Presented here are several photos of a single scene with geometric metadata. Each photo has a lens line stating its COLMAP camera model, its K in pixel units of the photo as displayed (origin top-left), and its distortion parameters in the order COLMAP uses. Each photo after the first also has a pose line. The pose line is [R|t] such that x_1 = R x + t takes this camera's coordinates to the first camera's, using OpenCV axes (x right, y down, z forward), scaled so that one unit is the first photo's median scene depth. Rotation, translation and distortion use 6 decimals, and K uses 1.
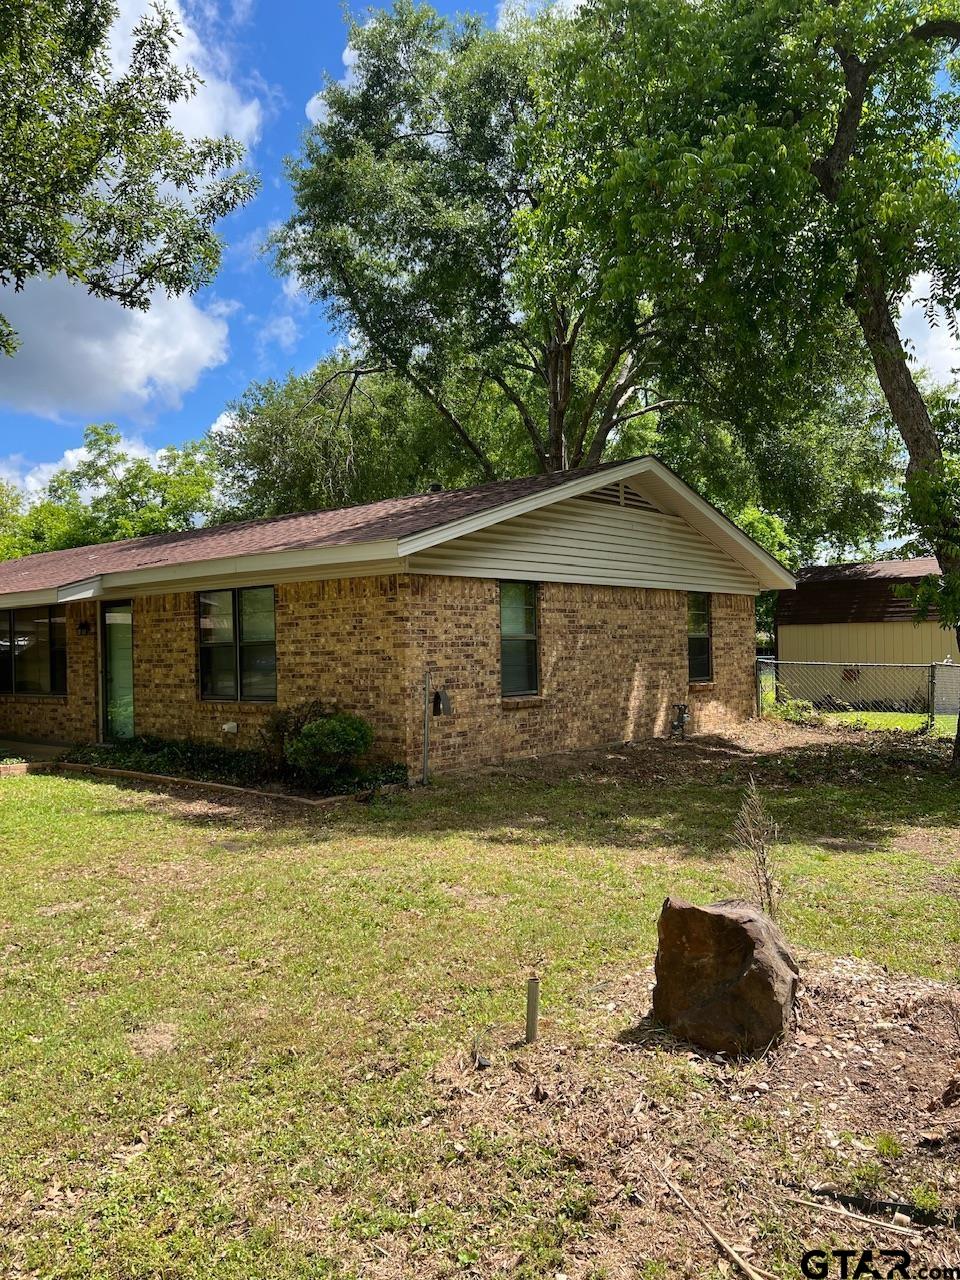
lens RADIAL K [[972.7, 0, 467.9], [0, 972.7, 653.1], [0, 0, 1]] dist [0.066531, -0.070937]
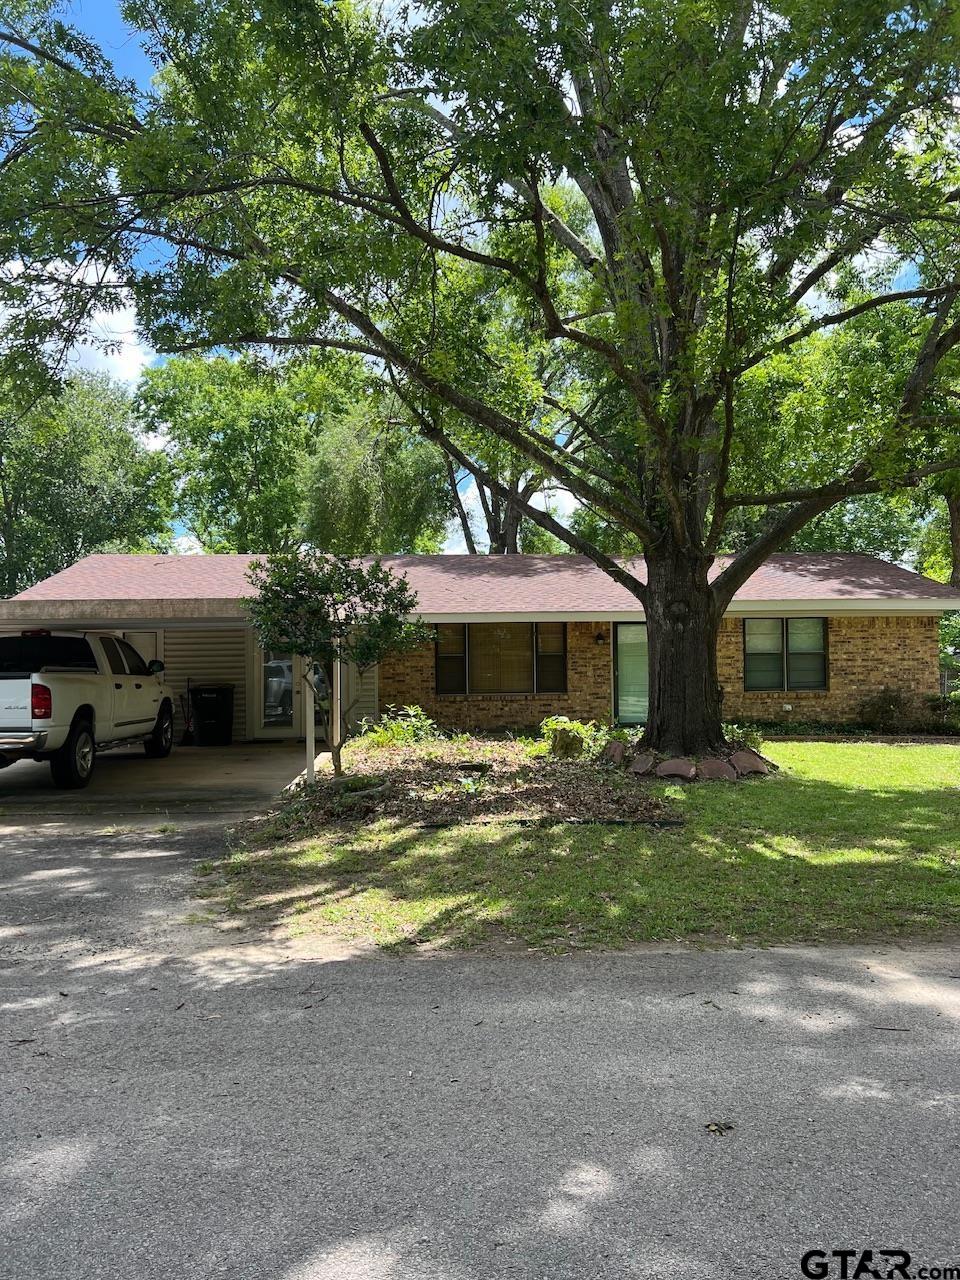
lens RADIAL K [[972.7, 0, 422.1], [0, 972.7, 634.9], [0, 0, 1]] dist [0.066531, -0.070937]
pose [[0.731793, 0.037399, 0.680500, -1.577300], [-0.001624, 0.998586, -0.053134, 0.040808], [-0.681525, 0.037778, 0.730819, 0.242287]]
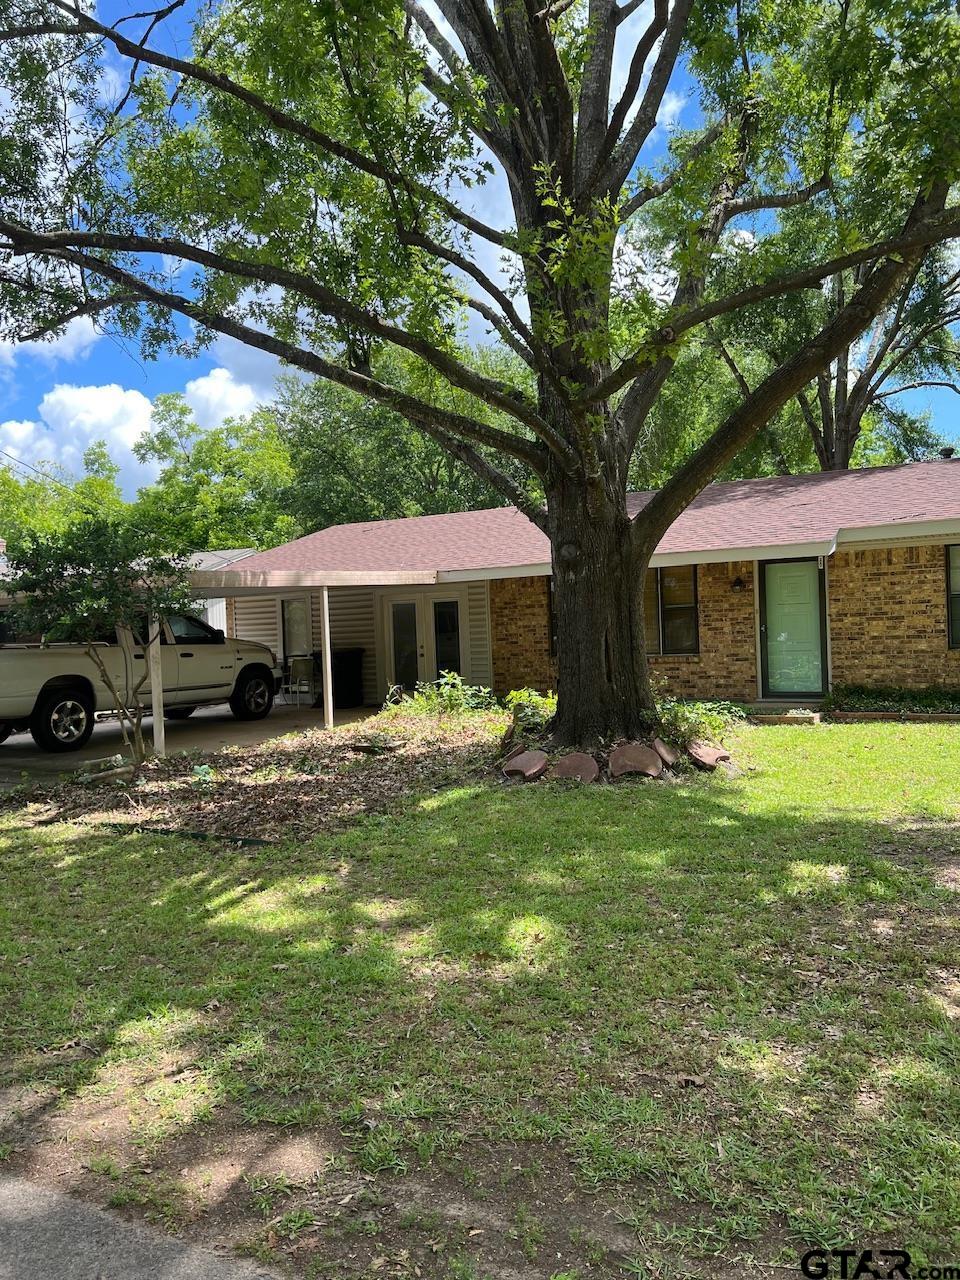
lens RADIAL K [[972.7, 0, 464.0], [0, 972.7, 652.2], [0, 0, 1]] dist [0.066531, -0.070937]
pose [[0.983633, -0.019770, 0.179096, -0.934275], [0.017504, 0.999746, 0.014221, 0.026403], [-0.179331, -0.010854, 0.983729, 0.062756]]
